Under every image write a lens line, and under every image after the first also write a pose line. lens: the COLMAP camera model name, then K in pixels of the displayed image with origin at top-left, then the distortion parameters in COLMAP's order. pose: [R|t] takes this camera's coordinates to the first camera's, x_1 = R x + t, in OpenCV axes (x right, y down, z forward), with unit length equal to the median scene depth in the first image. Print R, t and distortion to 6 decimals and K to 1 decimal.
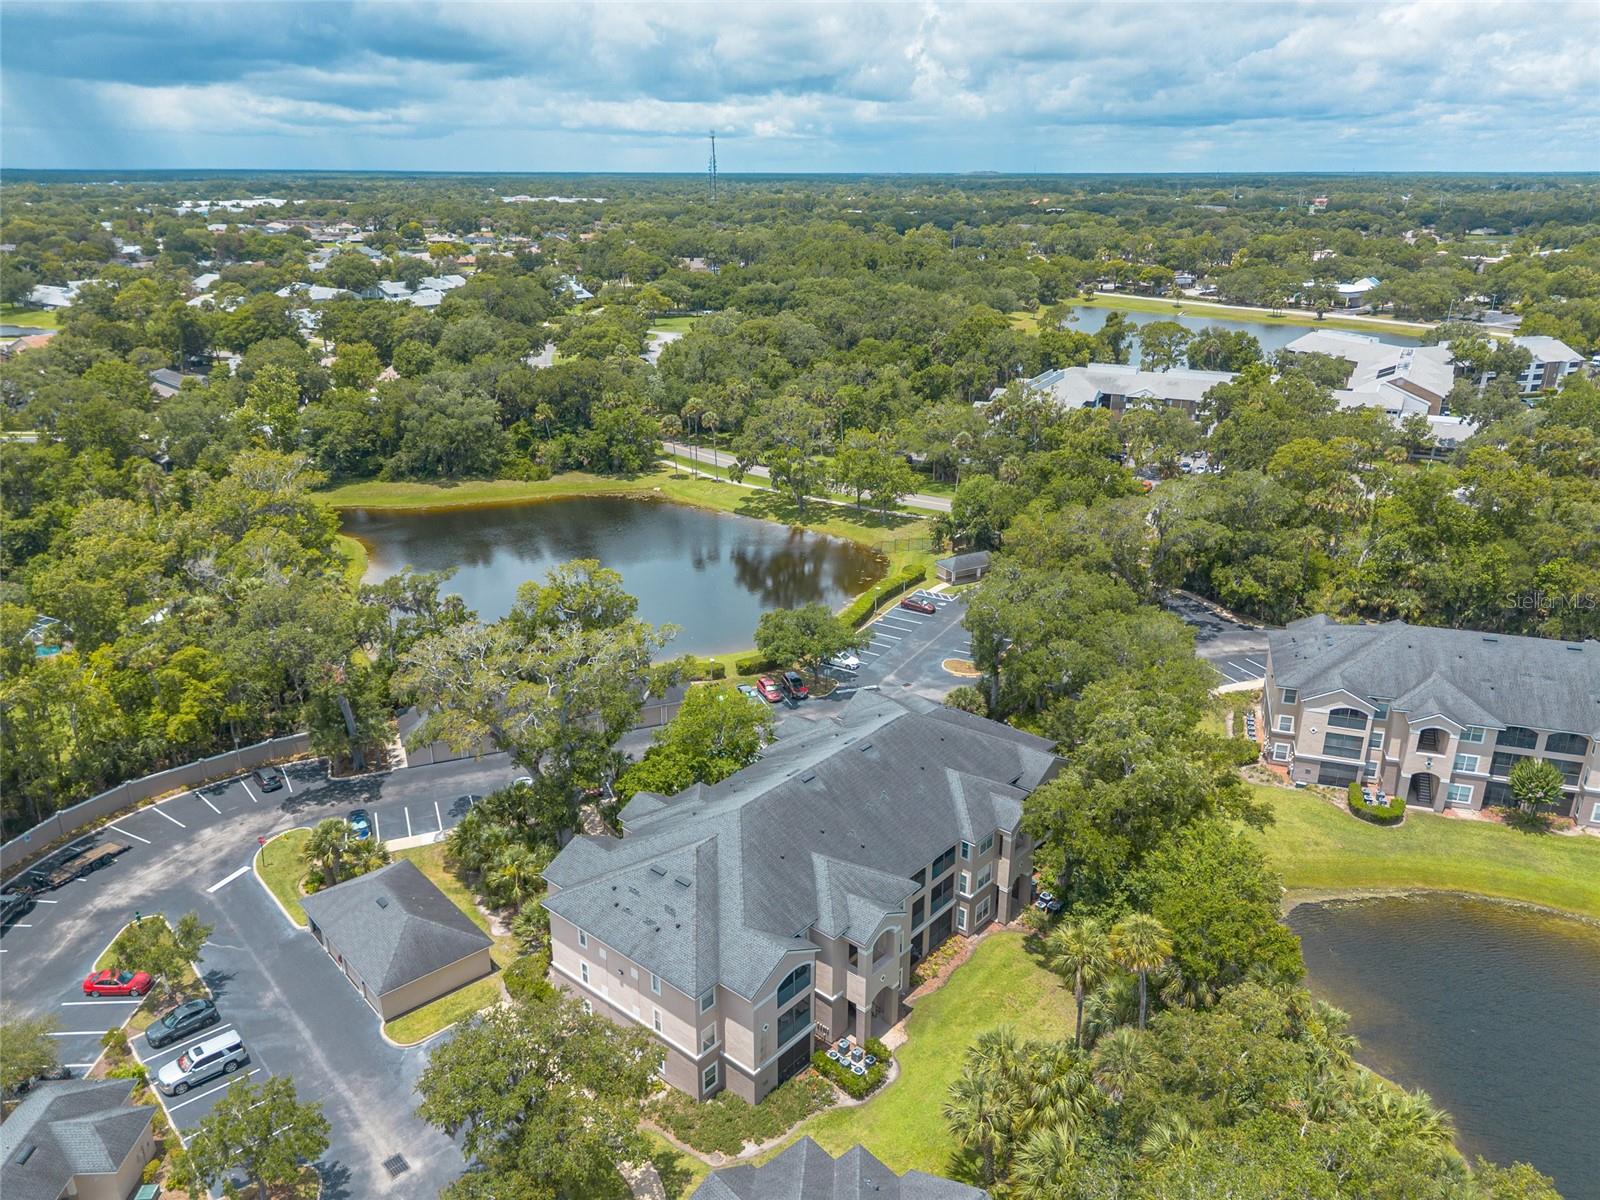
lens RADIAL K [[1148.6, 0, 792.0], [0, 1148.6, 606.5], [0, 0, 1]] dist [0.052544, -0.049999]
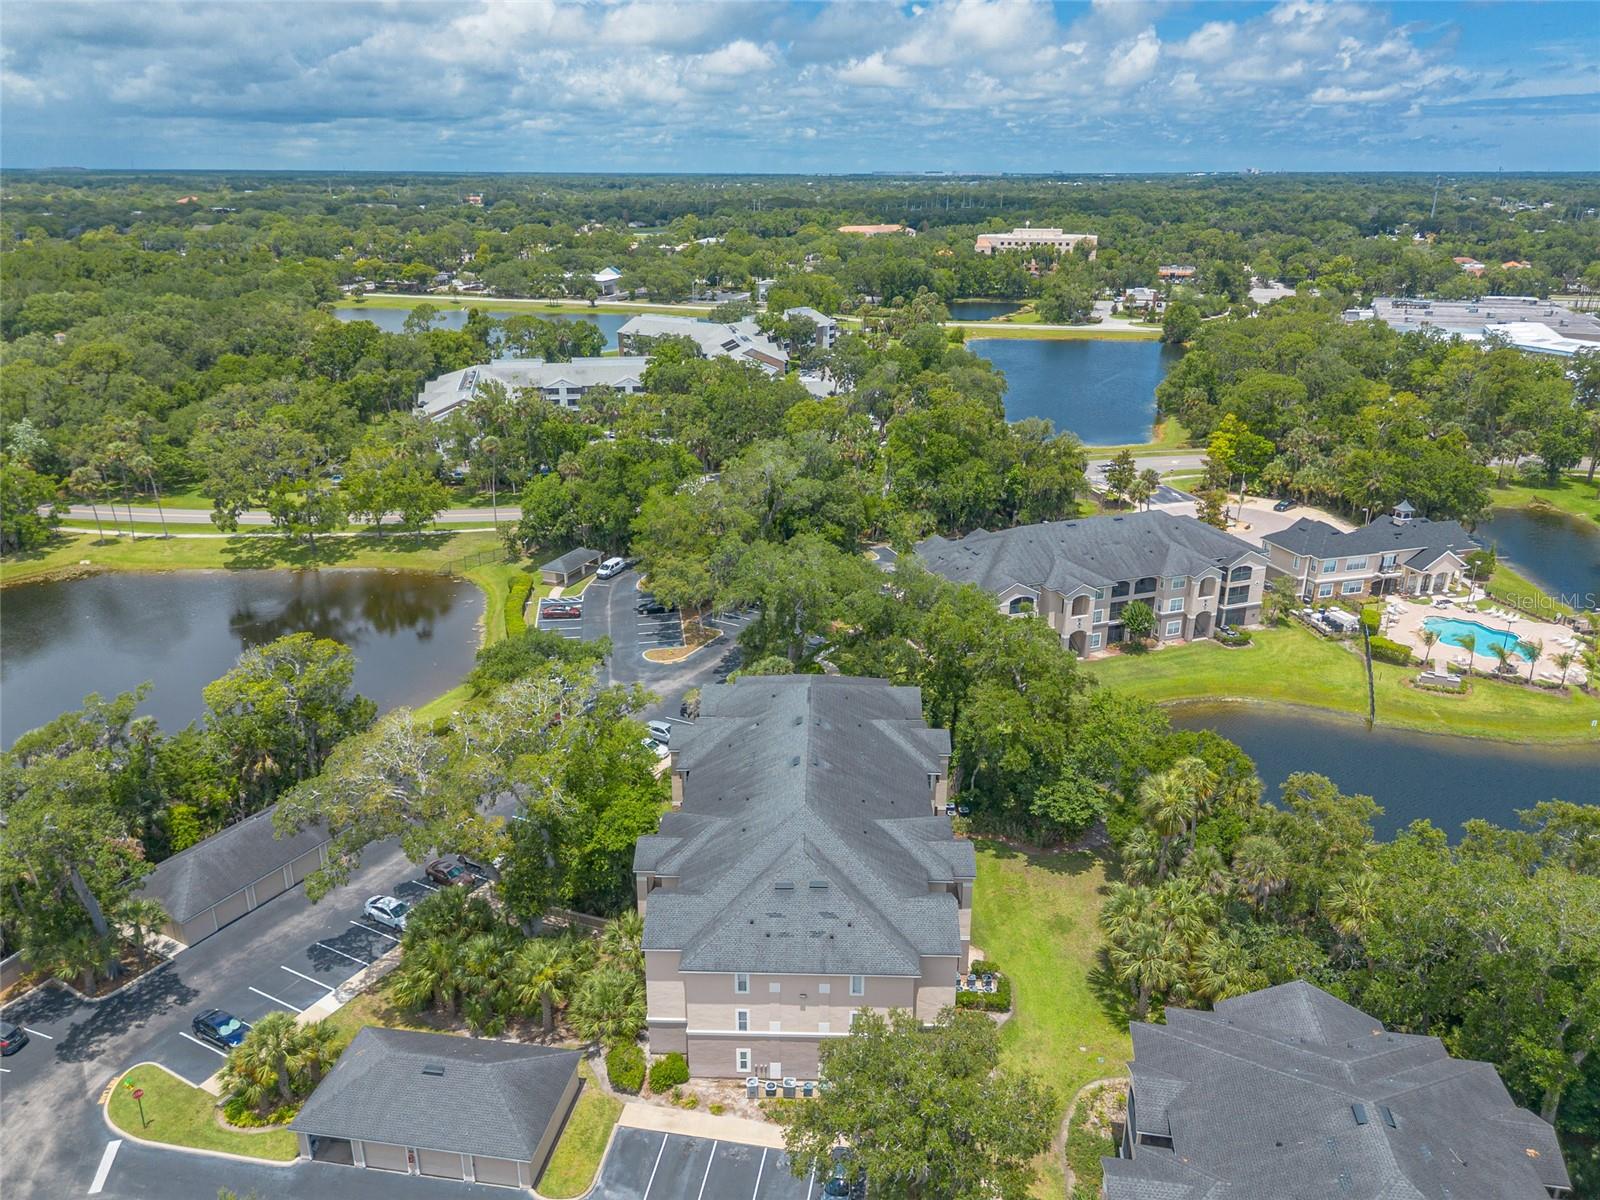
lens RADIAL K [[1148.6, 0, 787.3], [0, 1148.6, 603.2], [0, 0, 1]] dist [0.052544, -0.049999]
pose [[0.774523, -0.220058, 0.593034, -0.224031], [0.220695, 0.972631, 0.072680, -0.025789], [-0.592797, 0.074587, 0.801890, 0.070637]]
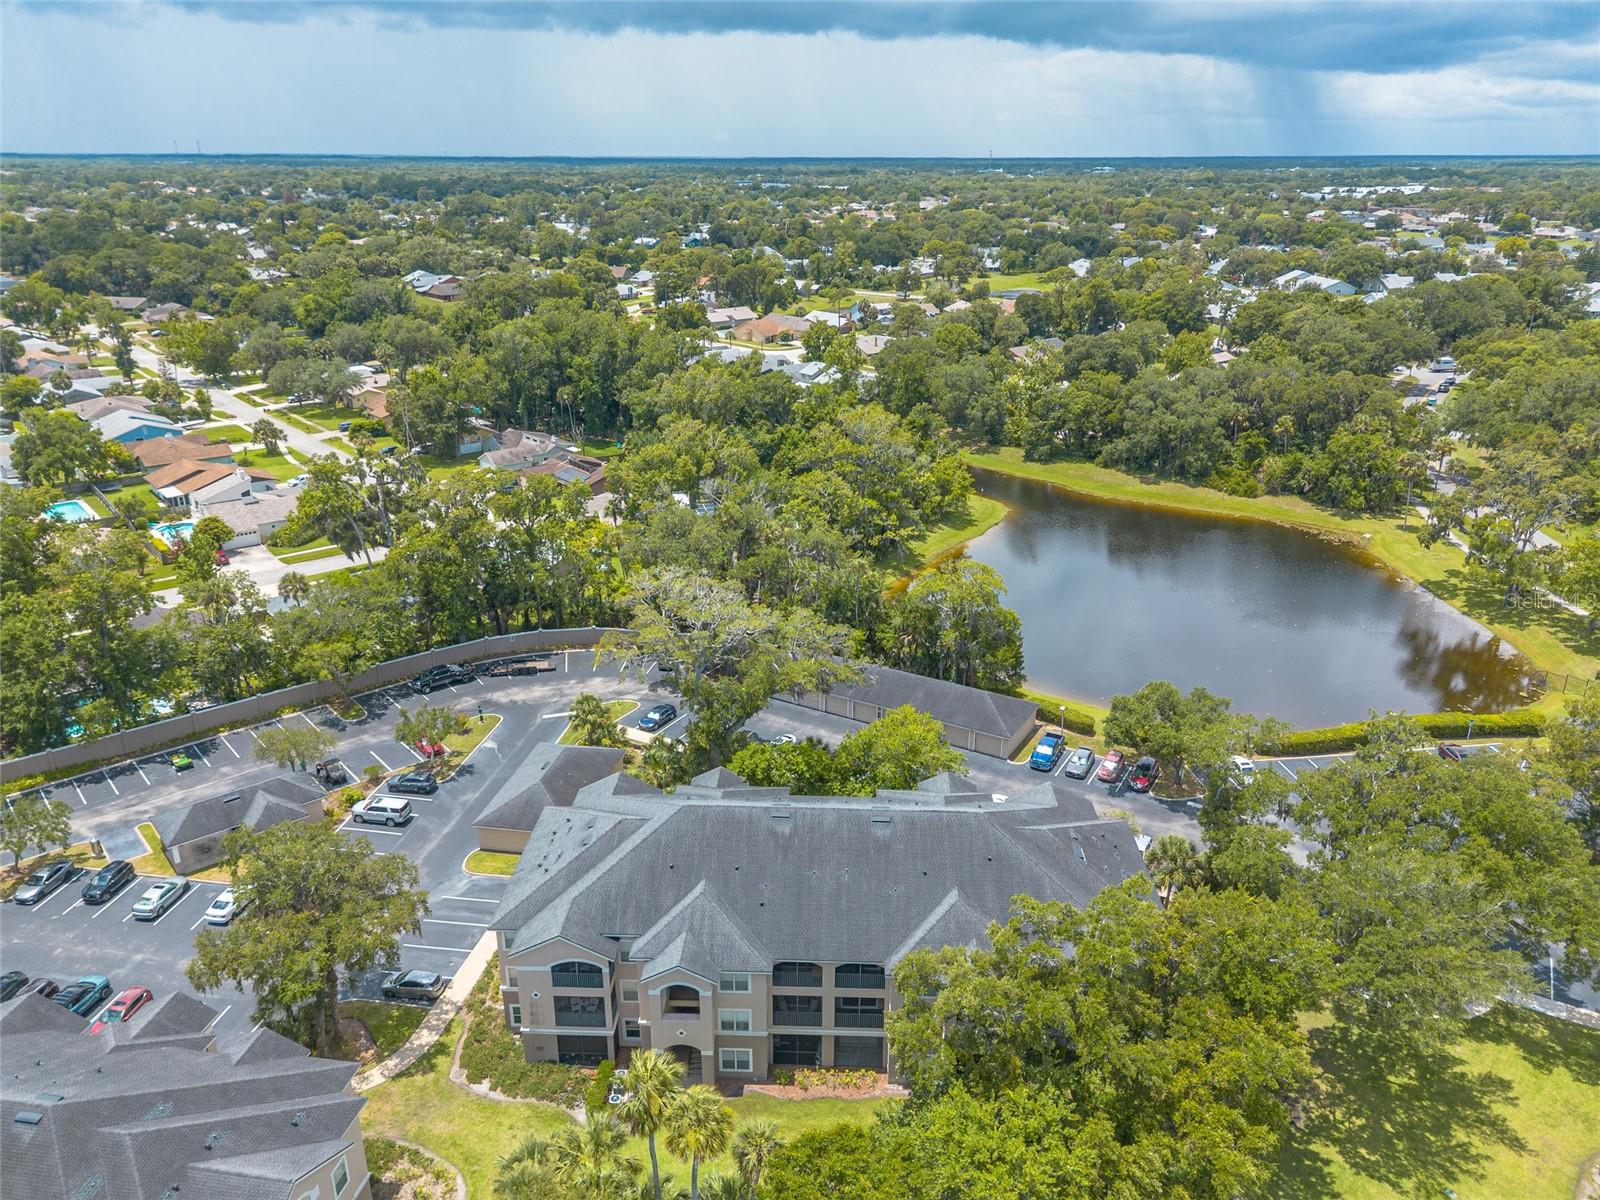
lens RADIAL K [[1148.6, 0, 800.0], [0, 1148.6, 615.2], [0, 0, 1]] dist [0.052544, -0.049999]
pose [[0.622189, 0.286555, -0.728538, 0.249940], [-0.274395, 0.951391, 0.139869, -0.051982], [0.733204, 0.112882, 0.670574, 0.147062]]
